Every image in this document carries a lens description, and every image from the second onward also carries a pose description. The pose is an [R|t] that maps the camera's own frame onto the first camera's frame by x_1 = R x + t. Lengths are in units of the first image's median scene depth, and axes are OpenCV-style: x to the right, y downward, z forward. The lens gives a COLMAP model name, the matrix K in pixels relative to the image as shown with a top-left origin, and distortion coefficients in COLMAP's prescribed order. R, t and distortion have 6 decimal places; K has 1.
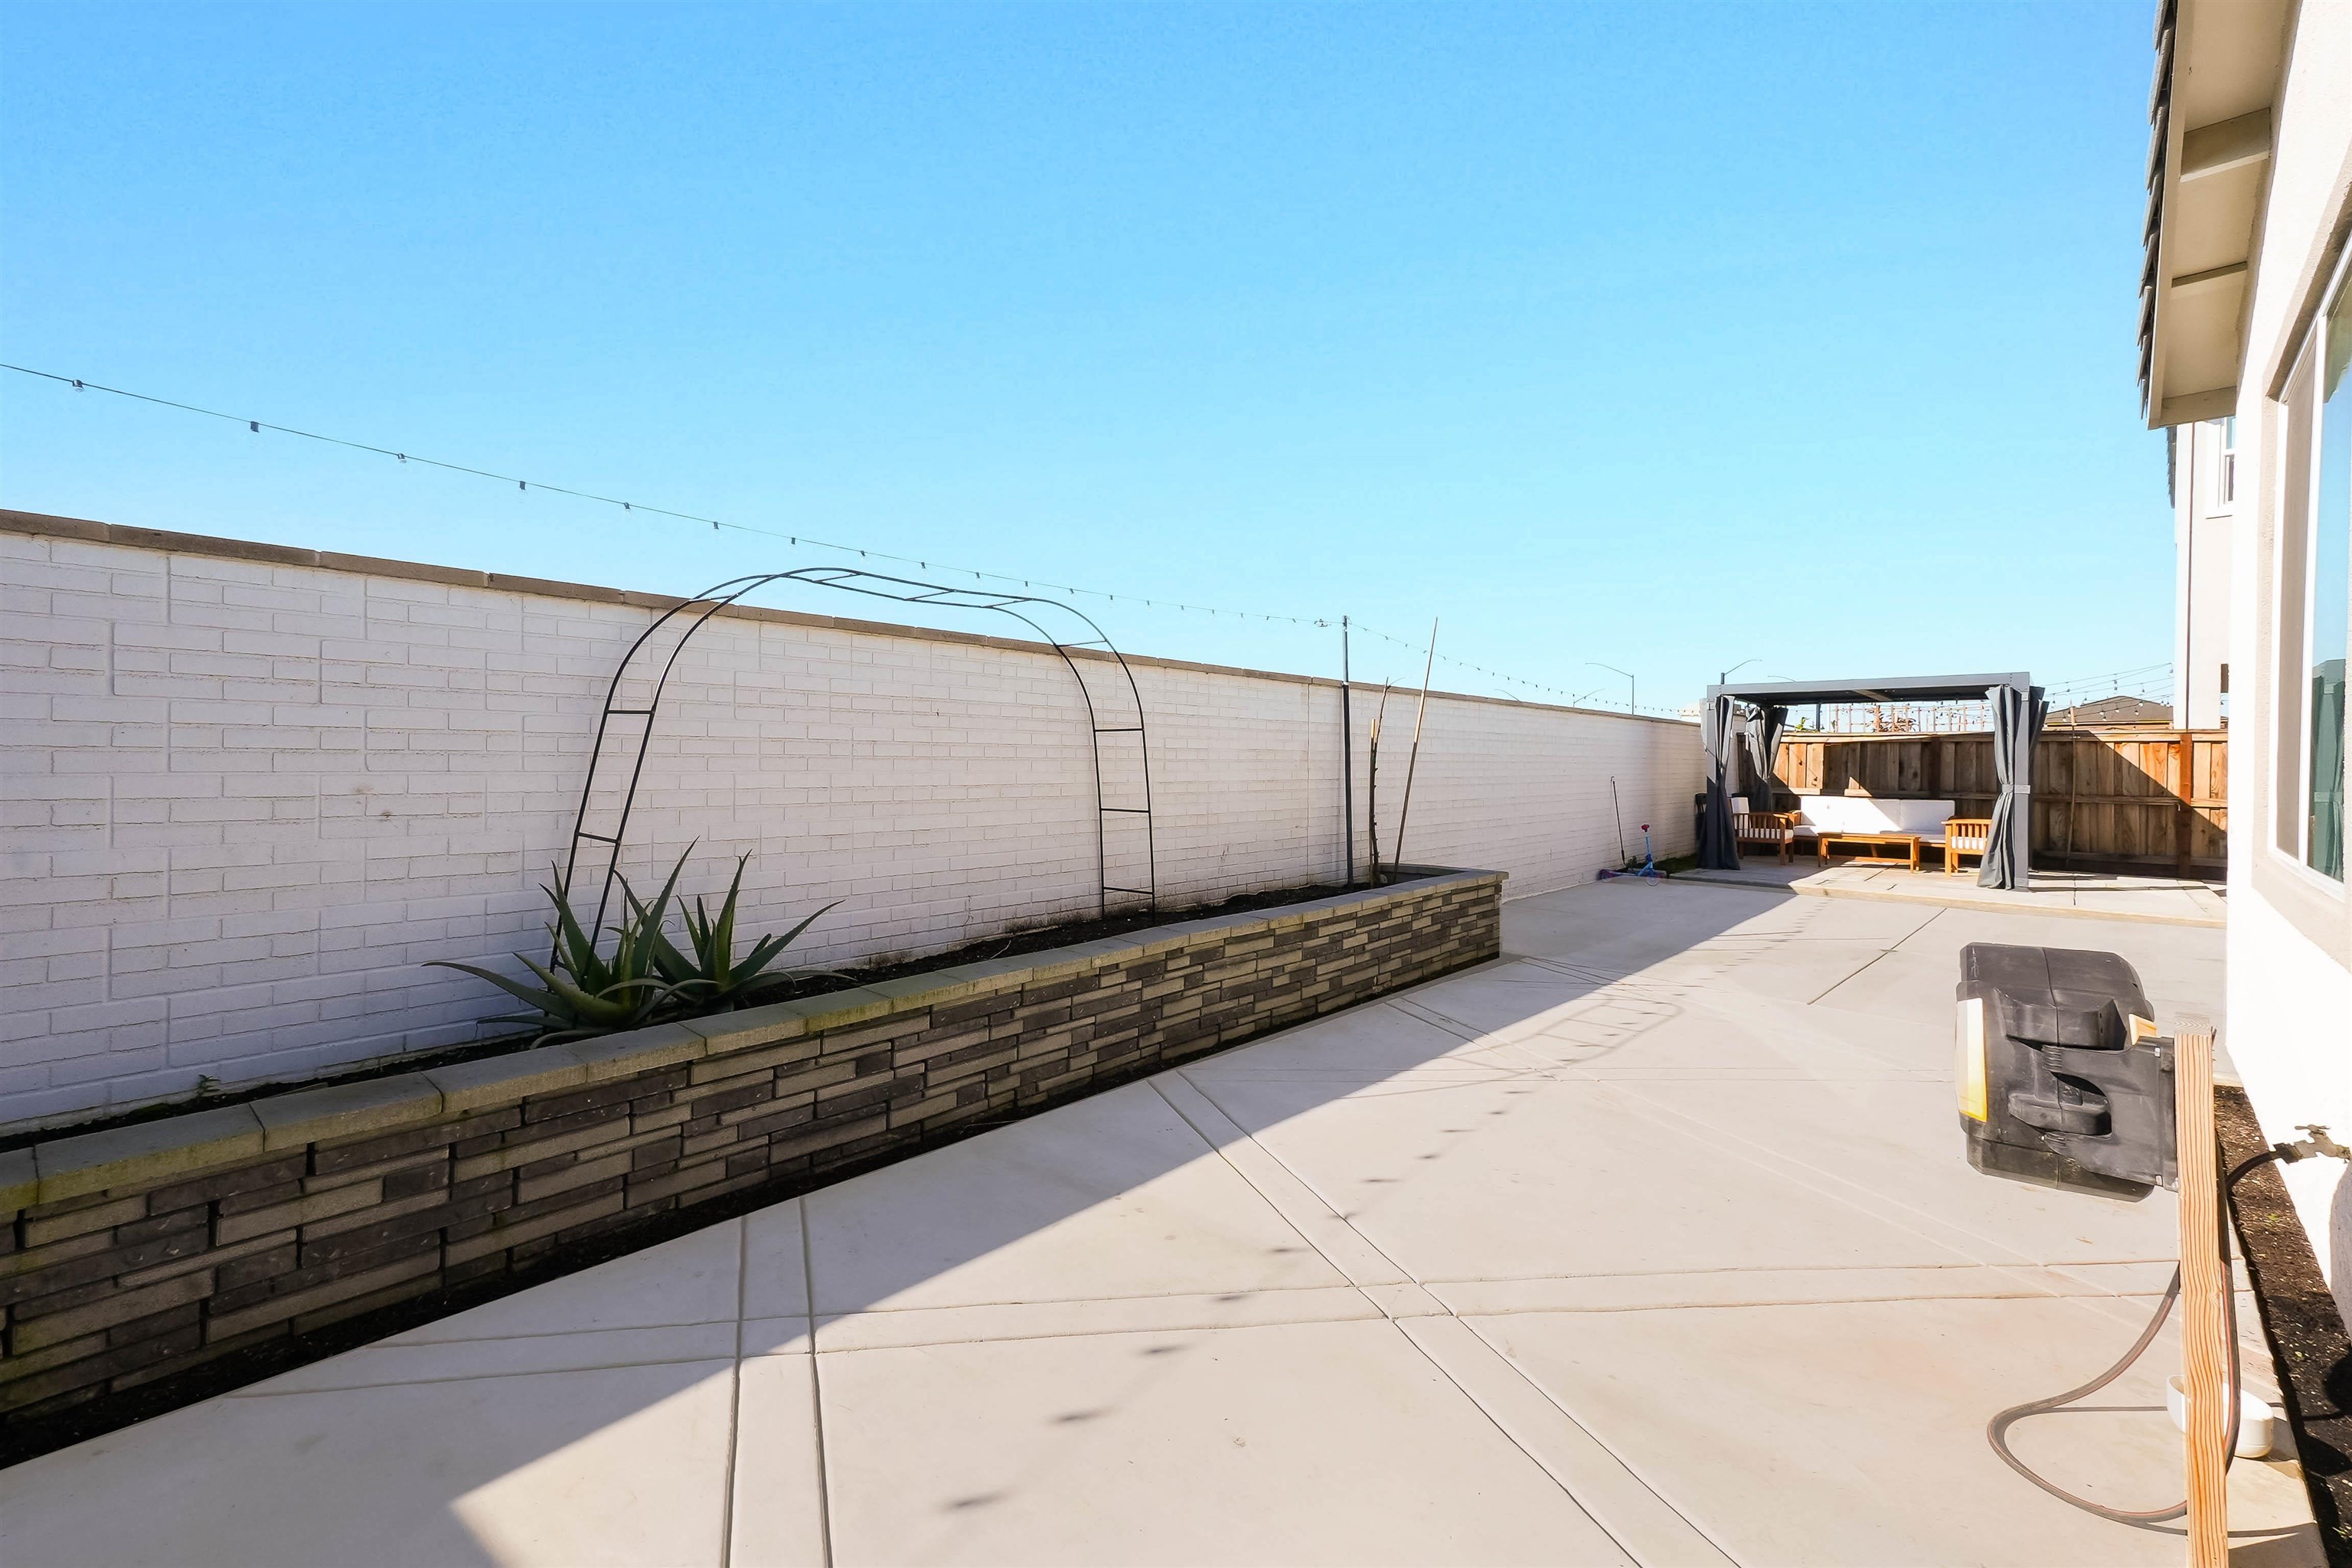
lens RADIAL K [[1008.0, 0, 1172.1], [0, 1008.0, 767.5], [0, 0, 1]] dist [0.024367, 0.000448]
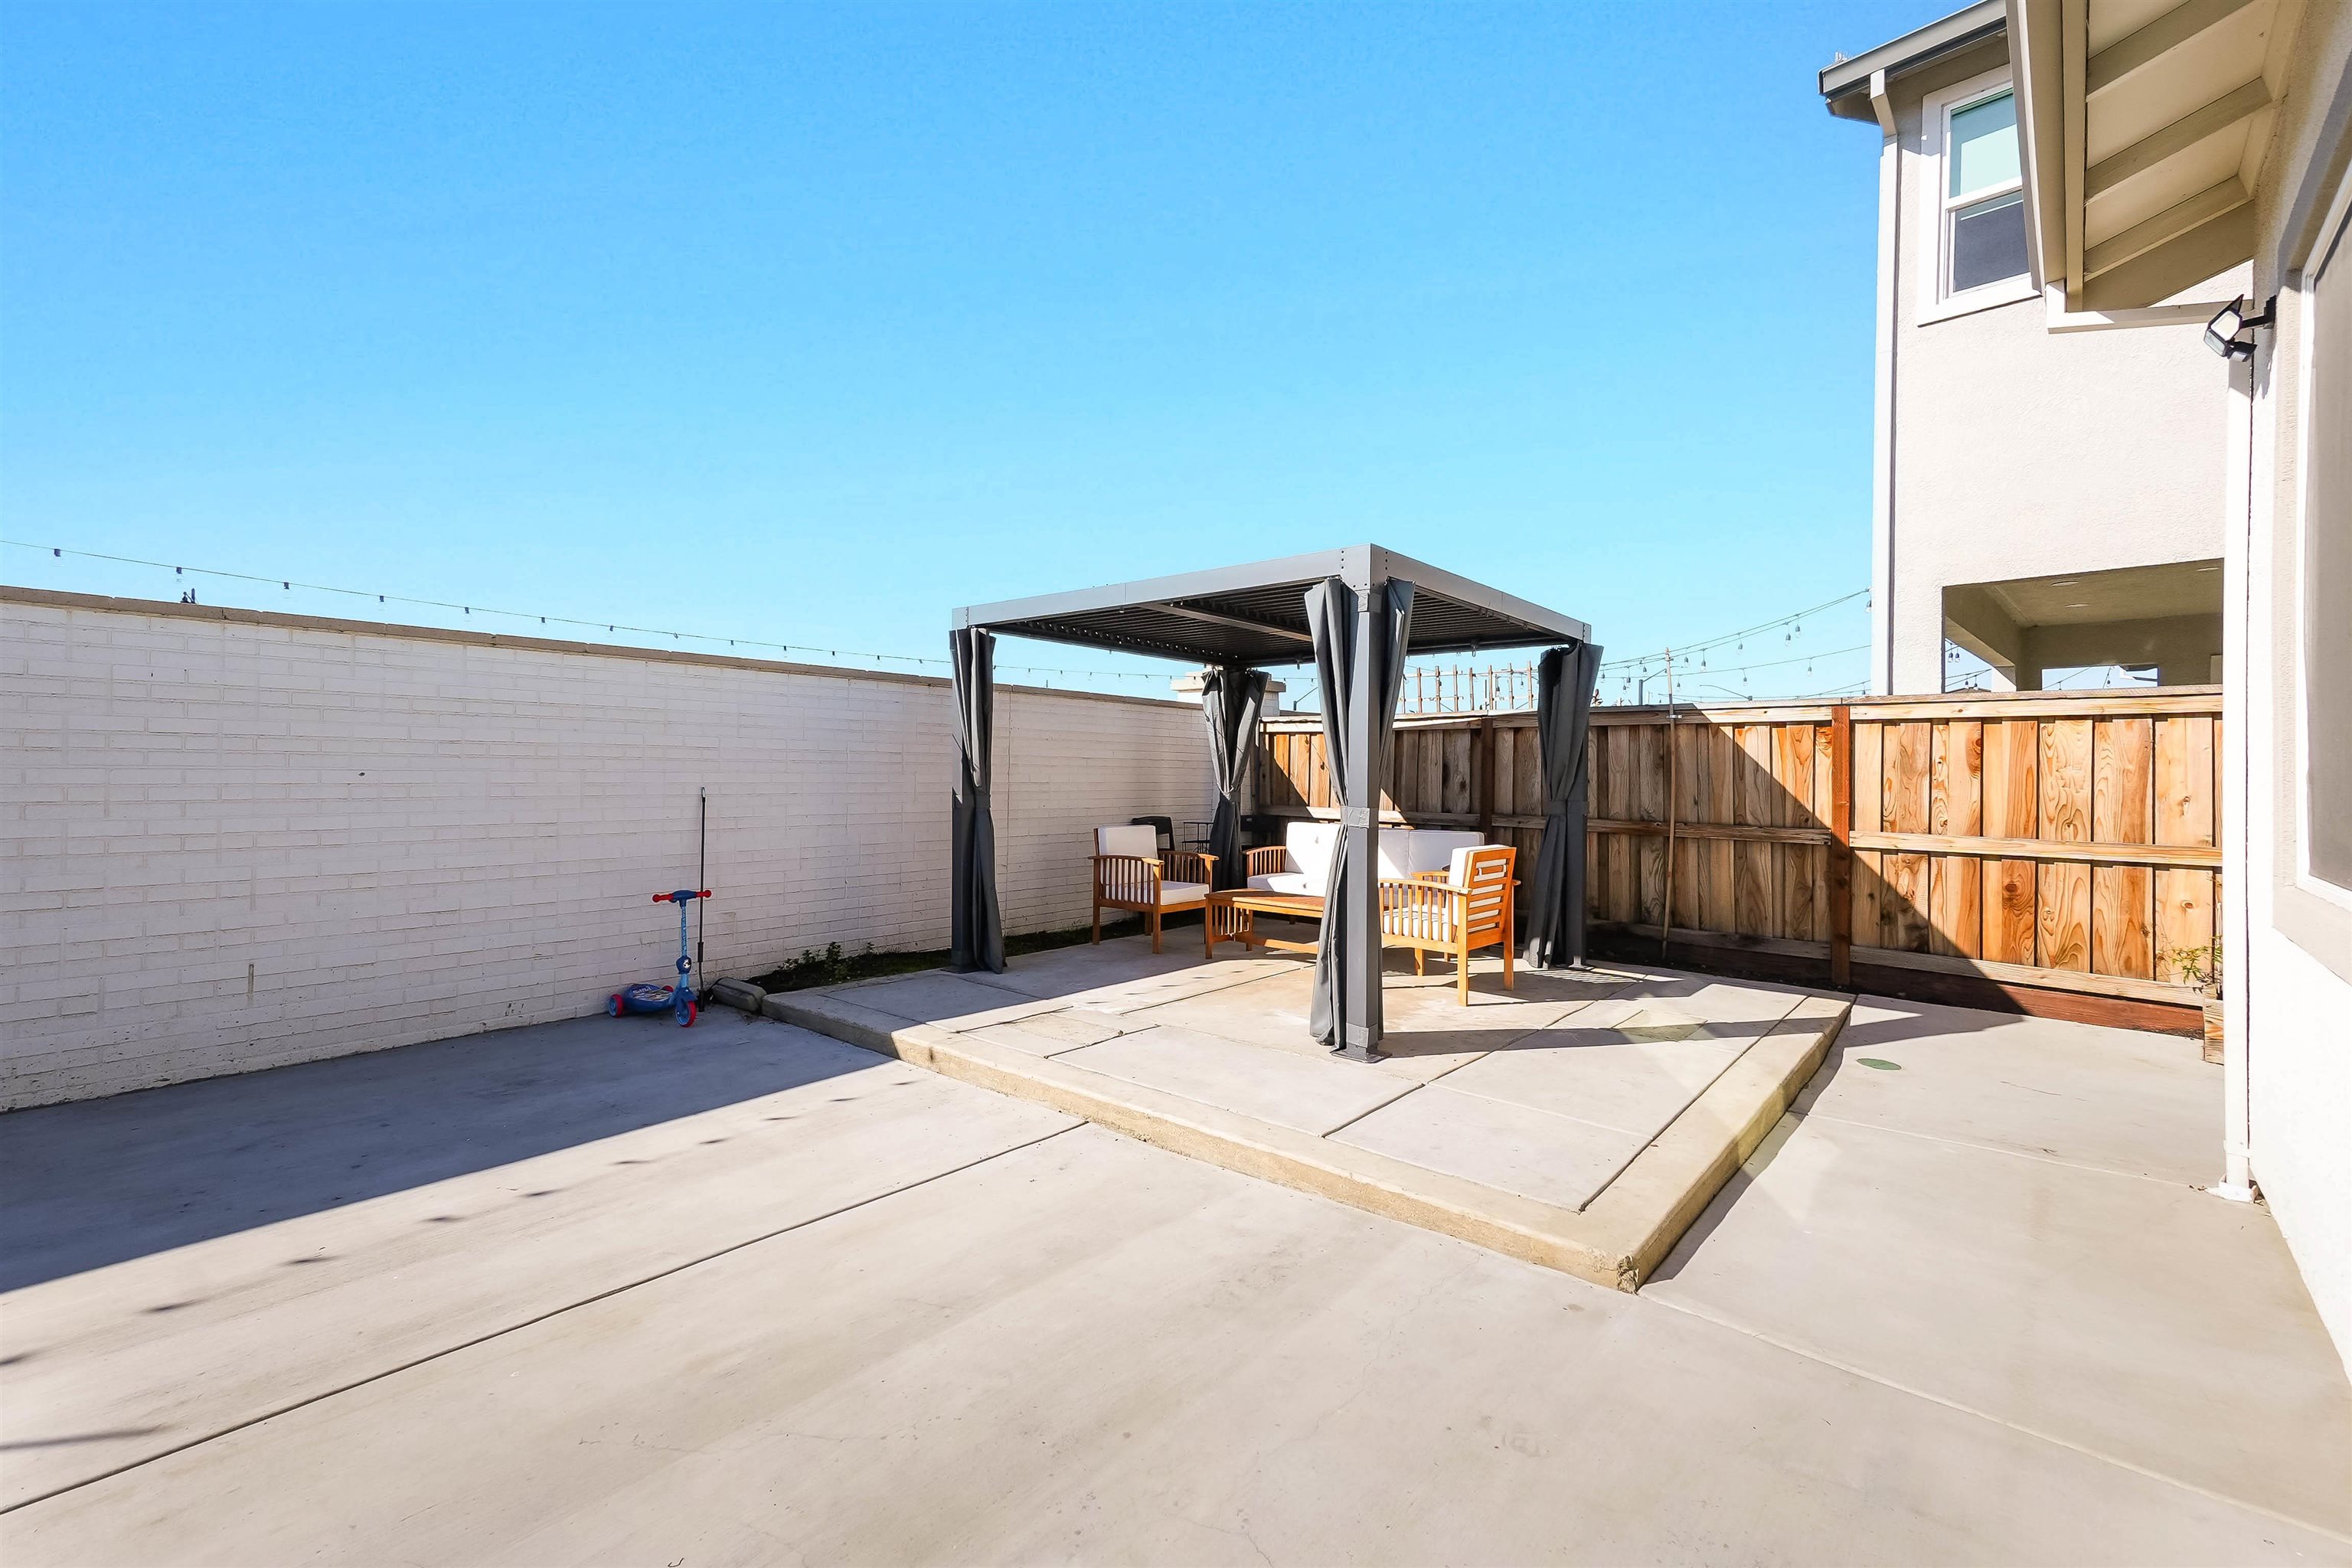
lens RADIAL K [[1008.0, 0, 1155.9], [0, 1008.0, 772.9], [0, 0, 1]] dist [0.024367, 0.000448]
pose [[0.999765, 0.001616, 0.021610, 0.566146], [-0.001490, 0.999982, -0.005808, 0.003586], [-0.021619, 0.005775, 0.999750, 0.447945]]
